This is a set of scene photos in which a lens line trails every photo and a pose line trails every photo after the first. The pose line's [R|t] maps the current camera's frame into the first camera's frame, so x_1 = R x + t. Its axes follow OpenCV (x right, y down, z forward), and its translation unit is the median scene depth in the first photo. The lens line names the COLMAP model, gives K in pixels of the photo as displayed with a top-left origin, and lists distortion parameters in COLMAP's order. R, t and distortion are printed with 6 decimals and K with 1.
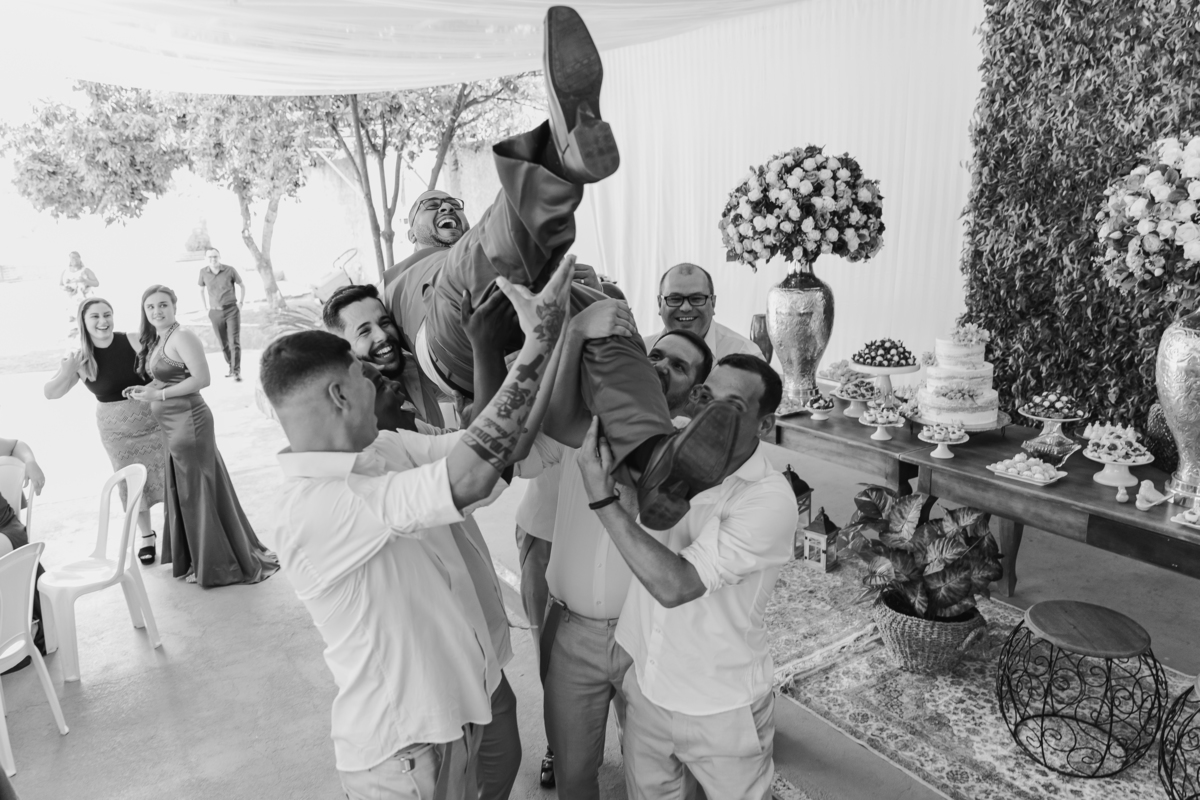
lens RADIAL K [[914.0, 0, 600.0], [0, 914.0, 400.0], [0, 0, 1]] dist [0.012916, 0.008771]
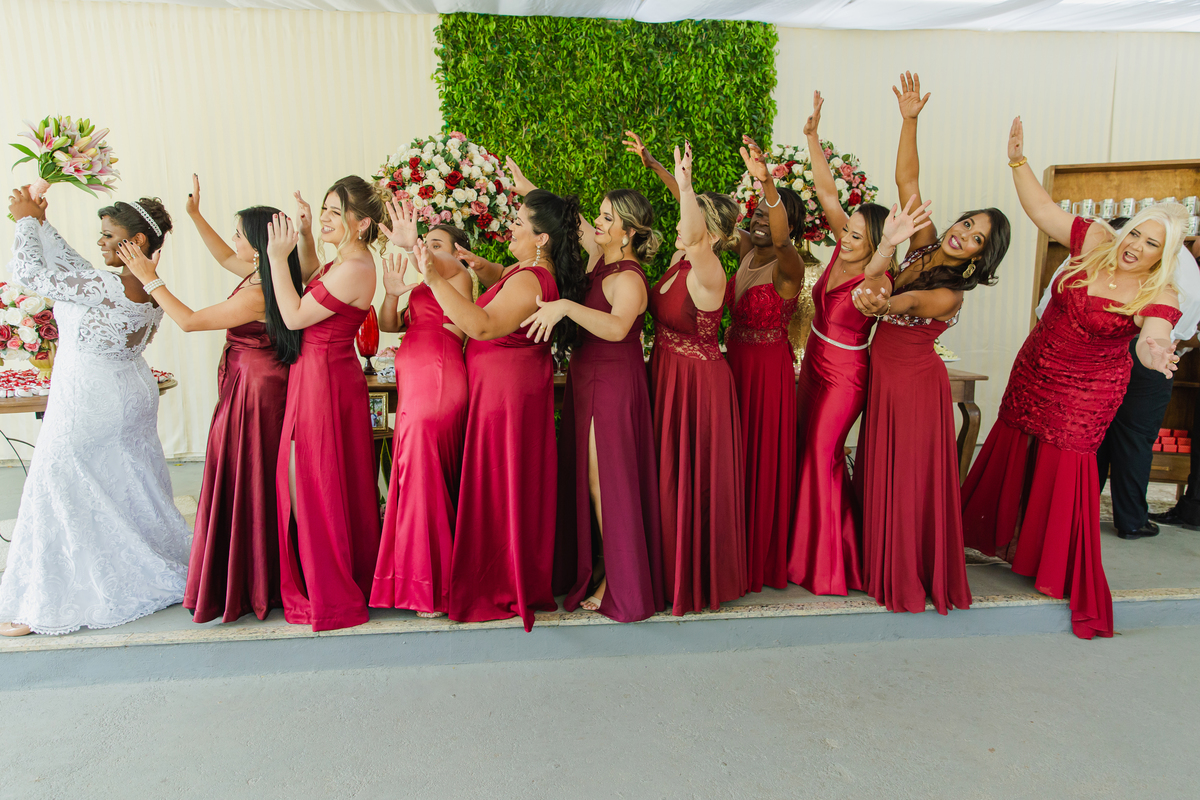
lens RADIAL K [[914.0, 0, 600.0], [0, 914.0, 400.0], [0, 0, 1]] dist [0.012916, 0.008771]
pose [[0.456272, -0.071702, 0.886947, -0.638794], [0.193229, 0.980948, -0.020102, 0.082419], [-0.868607, 0.180556, 0.461434, 0.375280]]
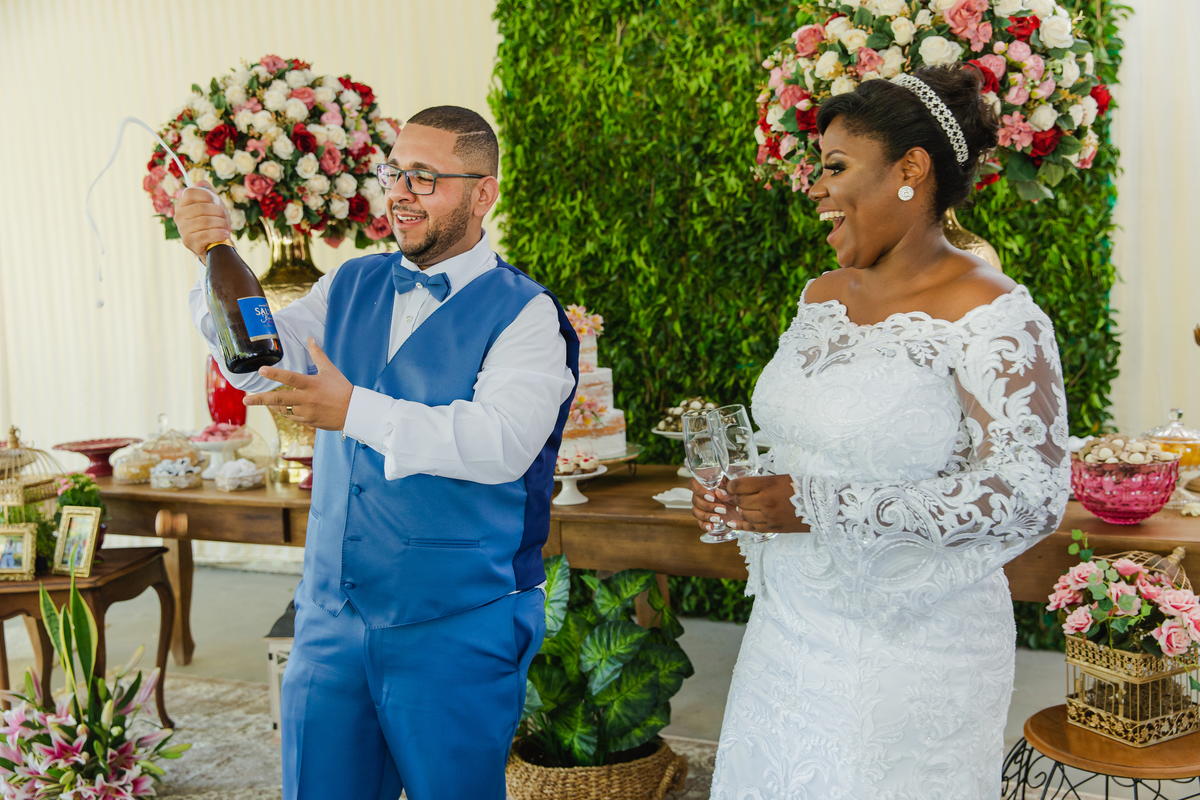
lens RADIAL K [[1210.7, 0, 600.0], [0, 1210.7, 400.0], [0, 0, 1]] dist [0.048958, -0.005837]
pose [[0.858100, -0.048318, 0.511204, -0.023855], [0.132380, 0.982726, -0.129327, 0.081096], [-0.496125, 0.178649, 0.849673, 0.215073]]
